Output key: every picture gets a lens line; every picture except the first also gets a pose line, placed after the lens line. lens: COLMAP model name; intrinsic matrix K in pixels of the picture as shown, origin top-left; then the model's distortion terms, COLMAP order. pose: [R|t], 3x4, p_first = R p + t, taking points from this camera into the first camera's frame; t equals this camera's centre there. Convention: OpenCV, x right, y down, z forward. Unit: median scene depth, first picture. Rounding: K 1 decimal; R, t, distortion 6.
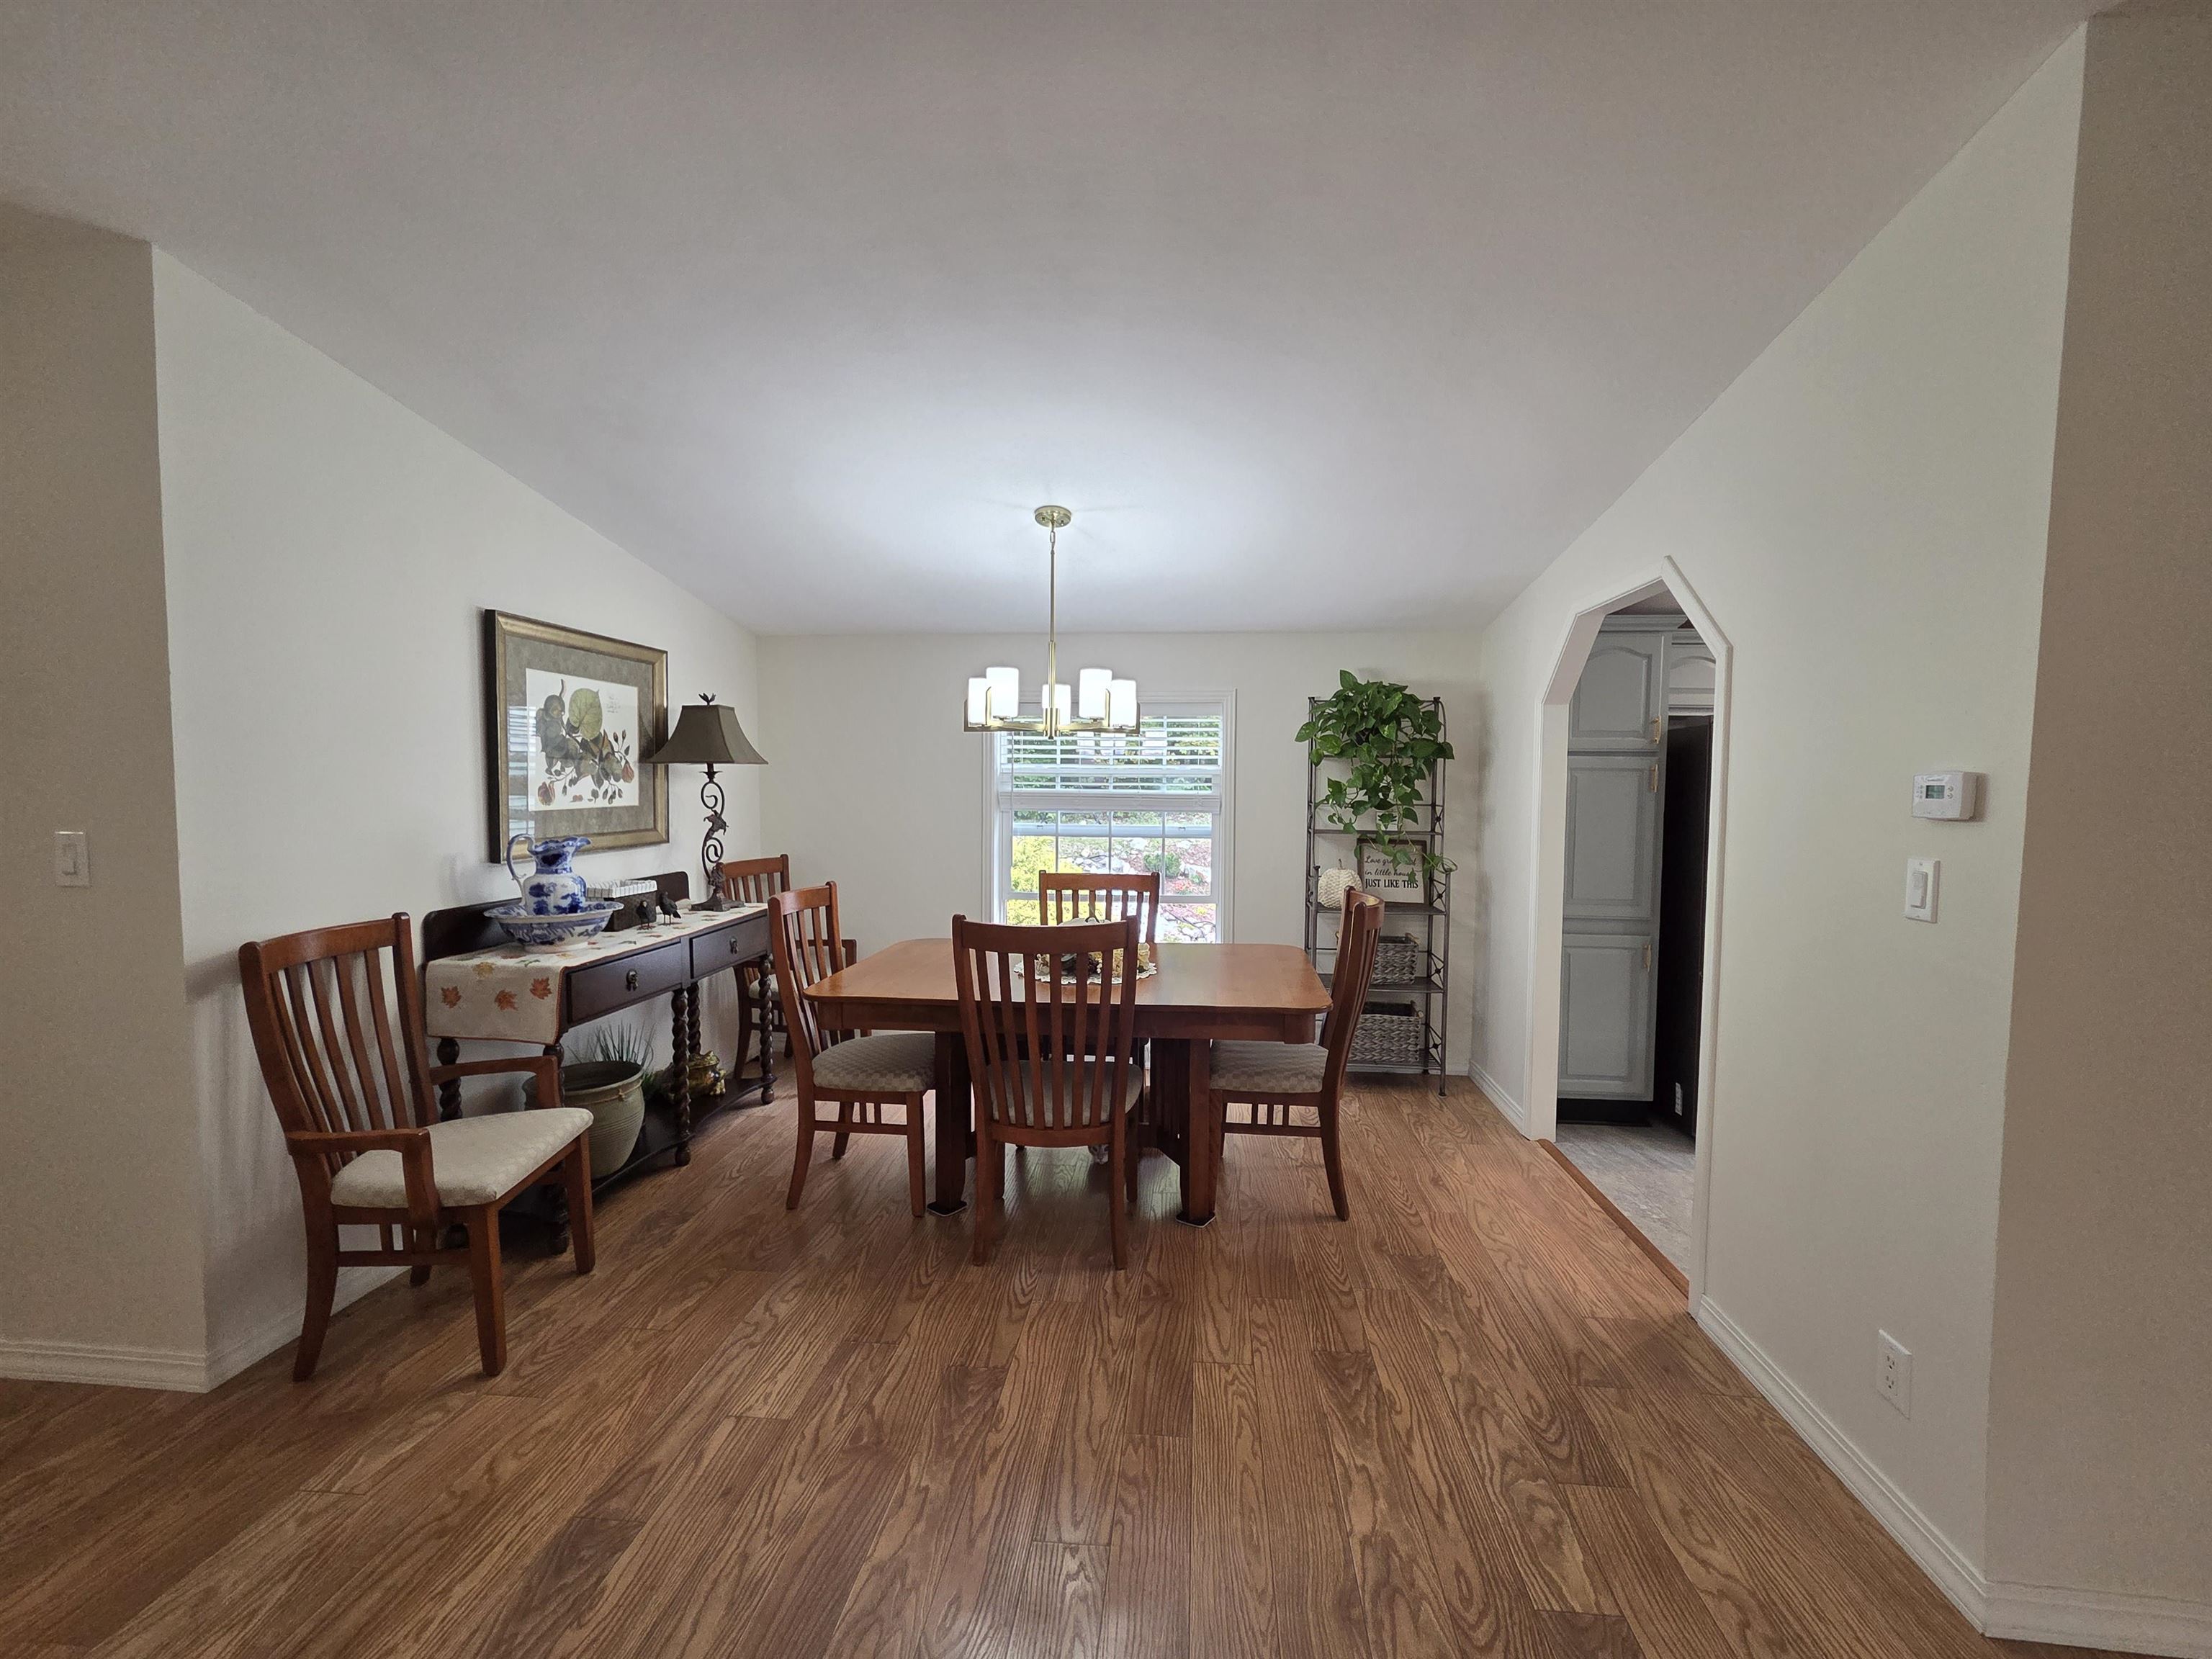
lens RADIAL K [[912.7, 0, 1122.5], [0, 912.7, 837.7], [0, 0, 1]] dist [0.003498, -0.000326]
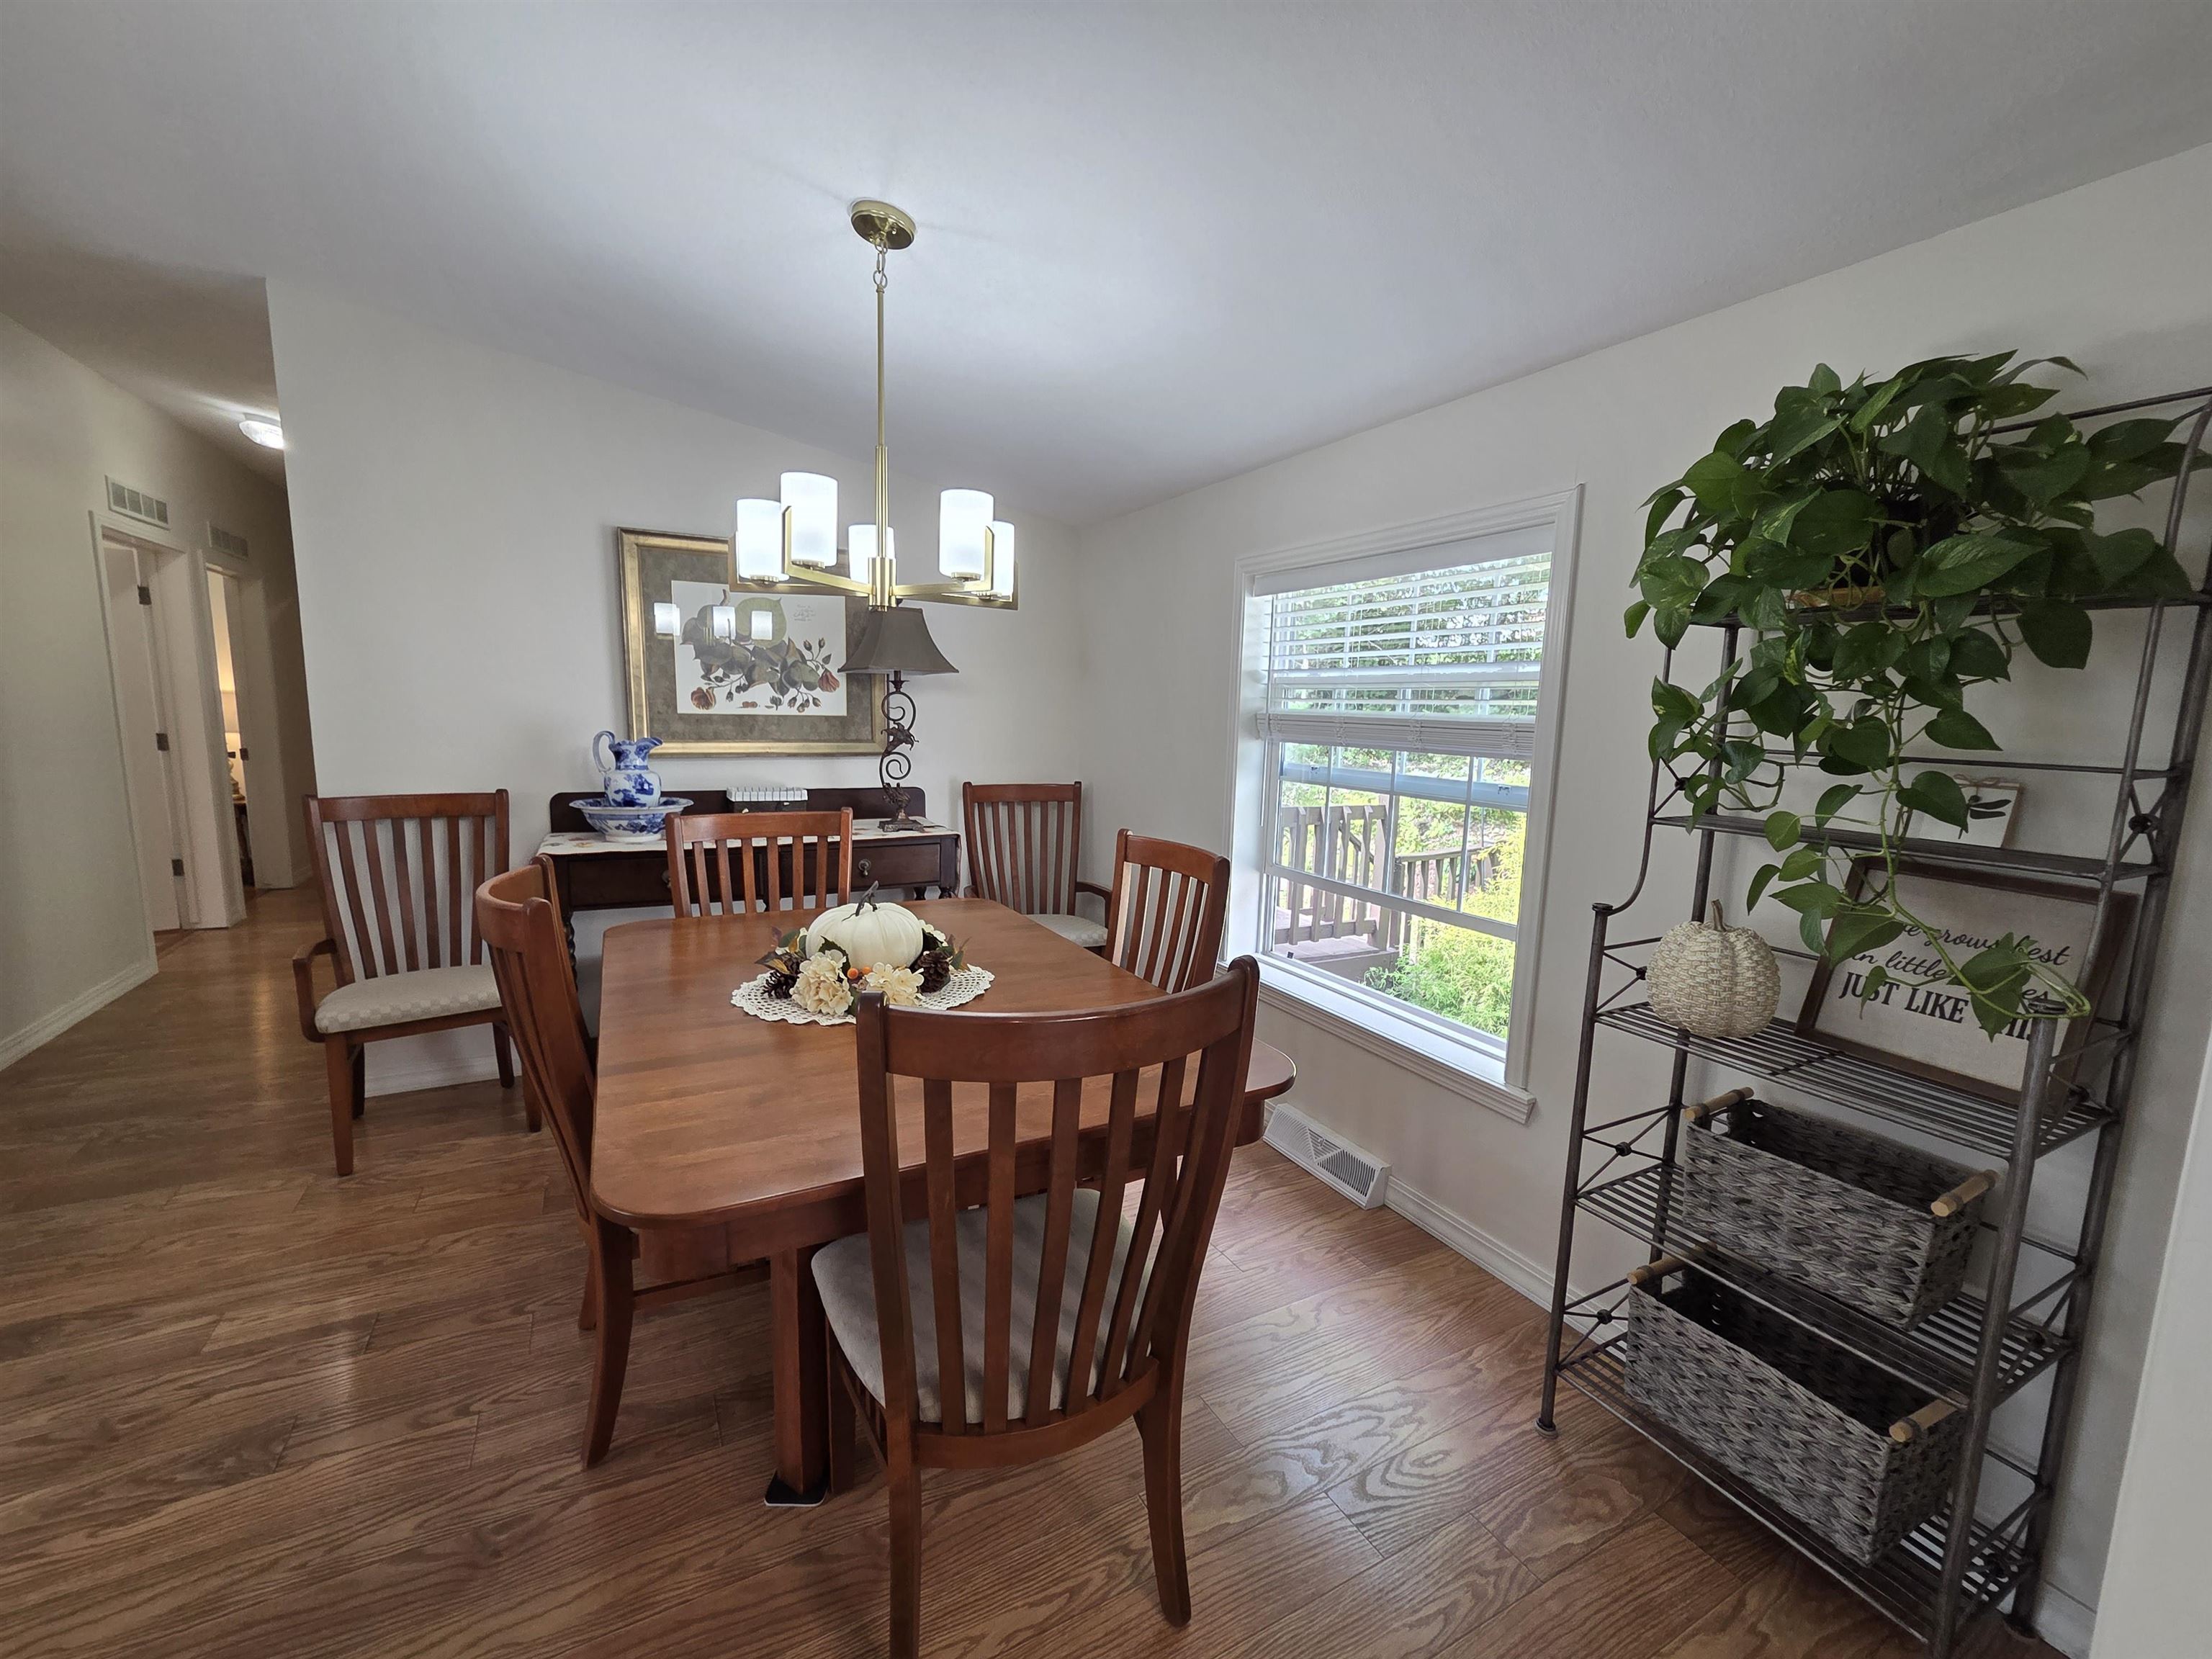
lens RADIAL K [[912.7, 0, 1114.4], [0, 912.7, 835.6], [0, 0, 1]] dist [0.003498, -0.000326]
pose [[0.555102, 0.123652, -0.822540, 0.520915], [-0.069793, 0.992325, 0.102076, -0.029925], [0.828849, 0.000745, 0.559471, 0.759051]]
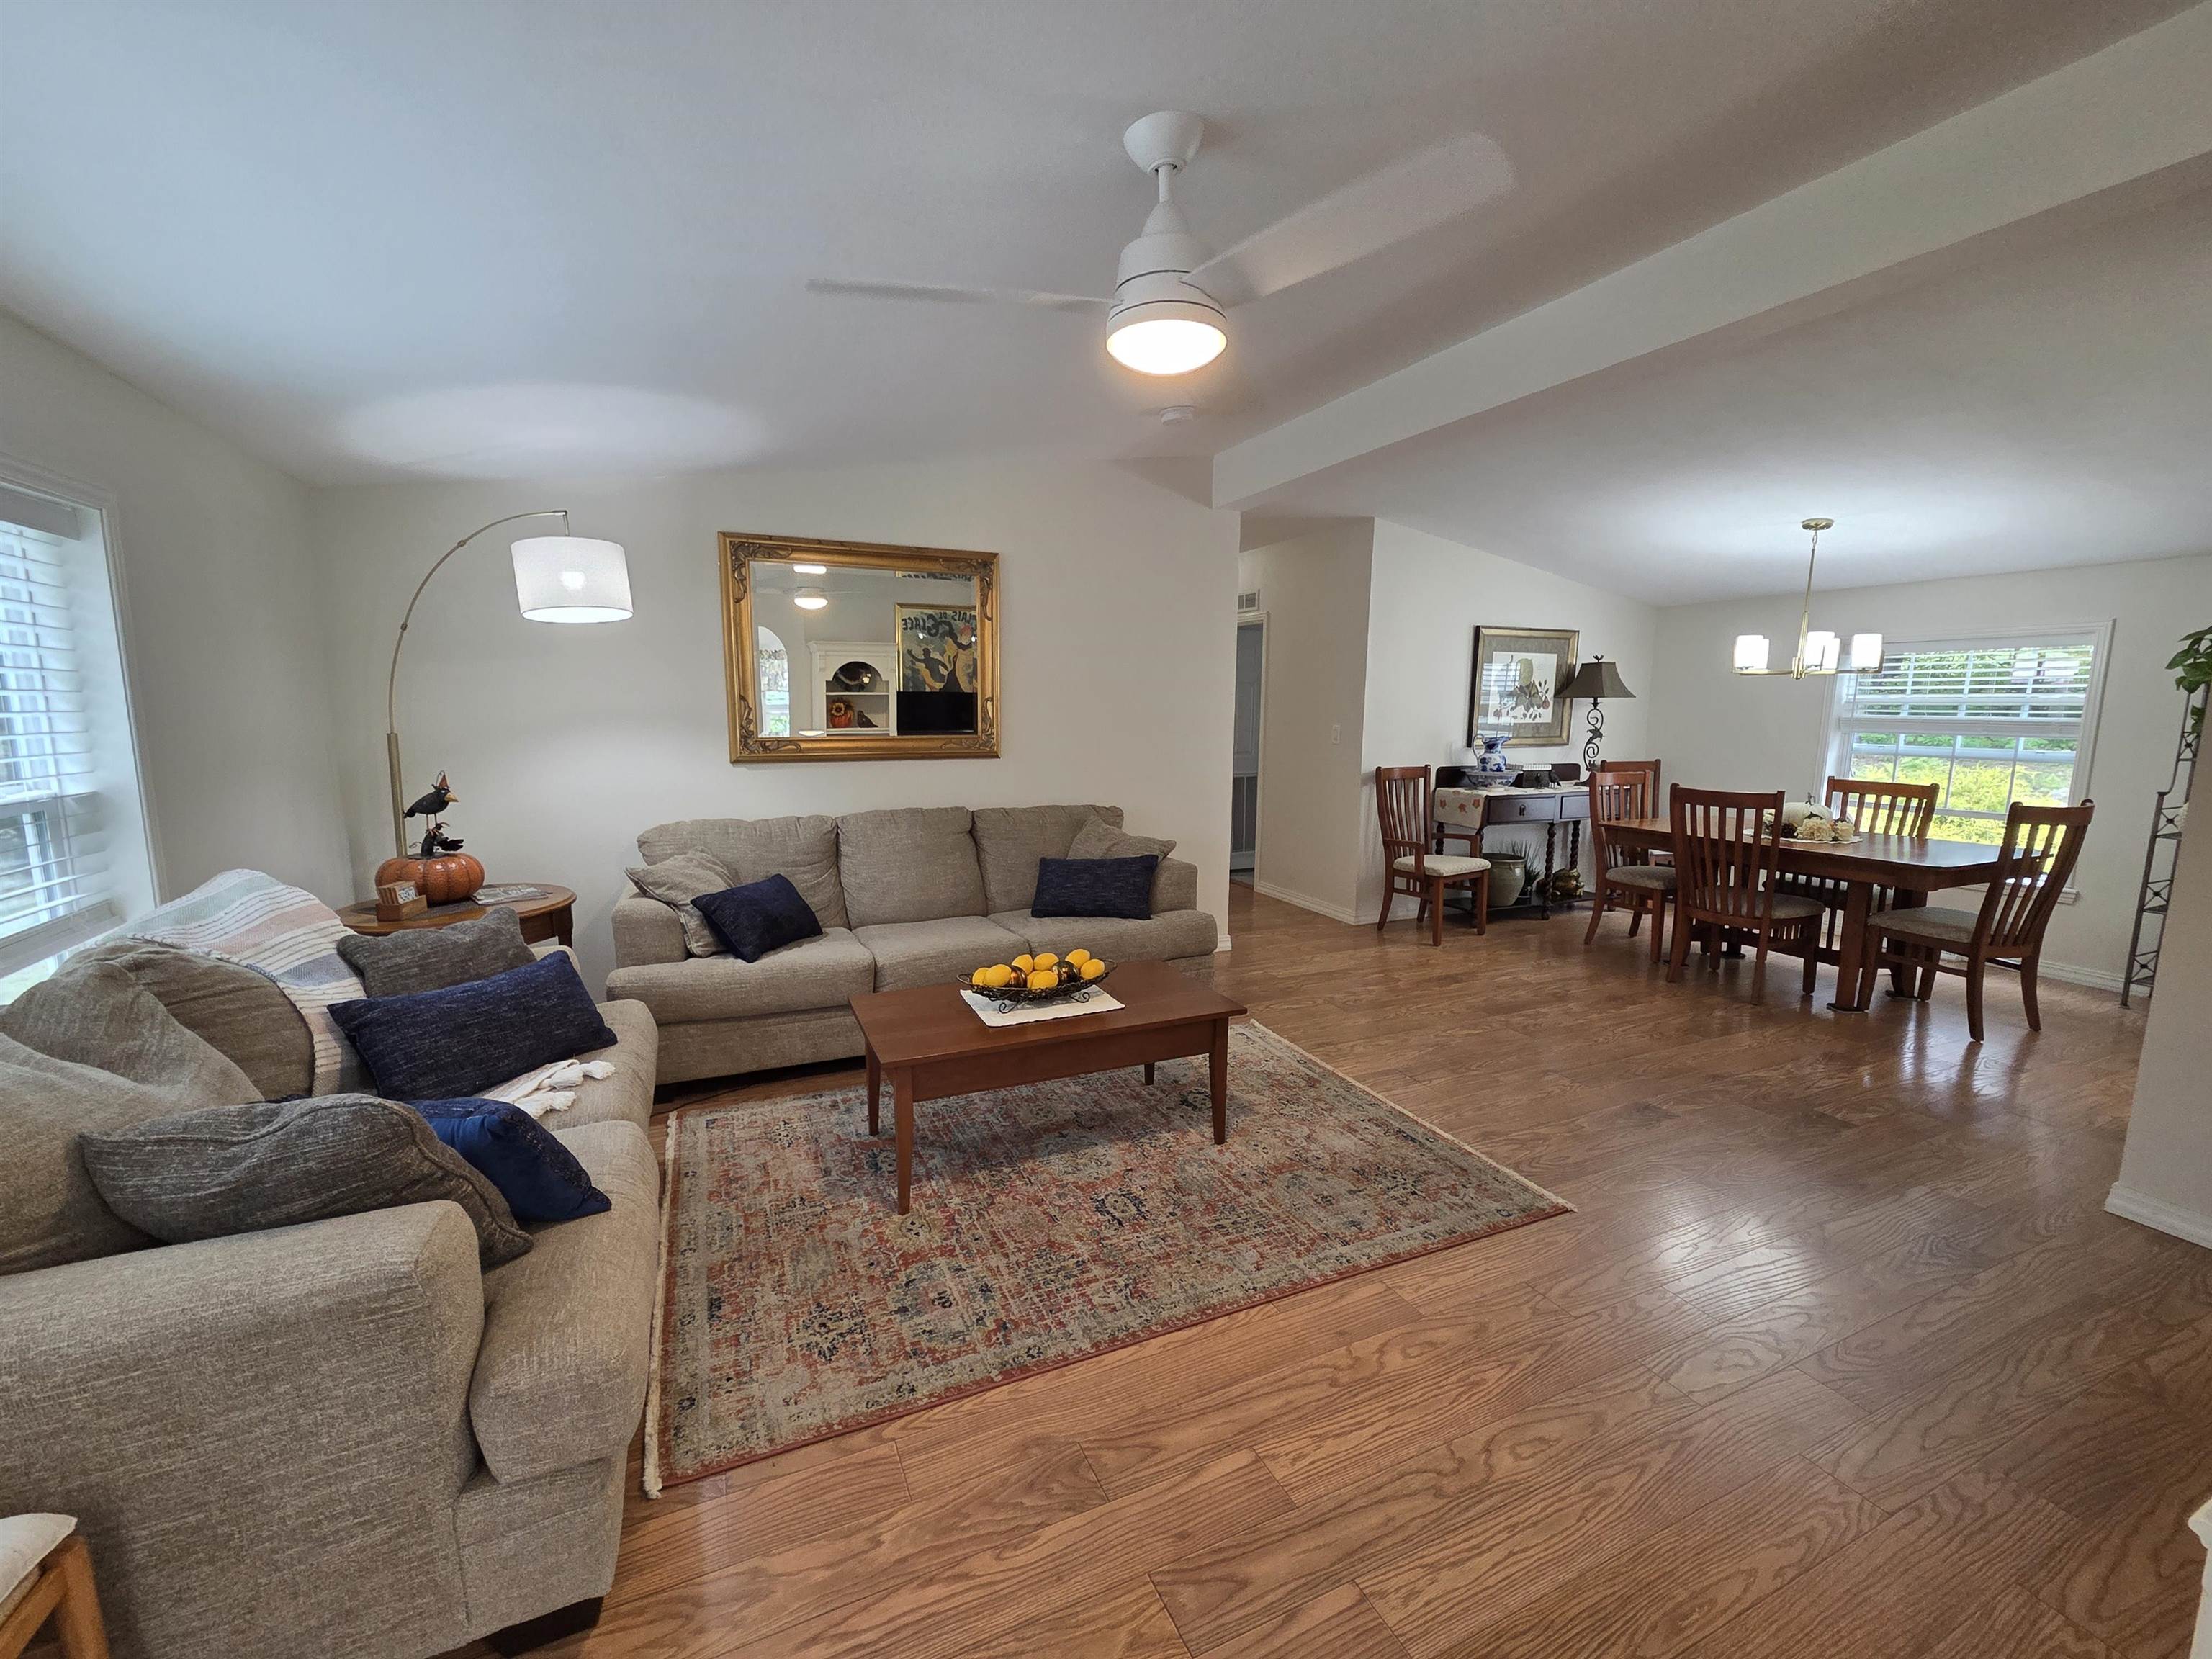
lens RADIAL K [[912.7, 0, 1116.8], [0, 912.7, 842.2], [0, 0, 1]] dist [0.003498, -0.000326]
pose [[0.499384, 0.125224, -0.857283, 0.644637], [-0.055807, 0.992094, 0.112407, 0.046725], [0.864581, -0.008292, 0.502425, -0.662149]]
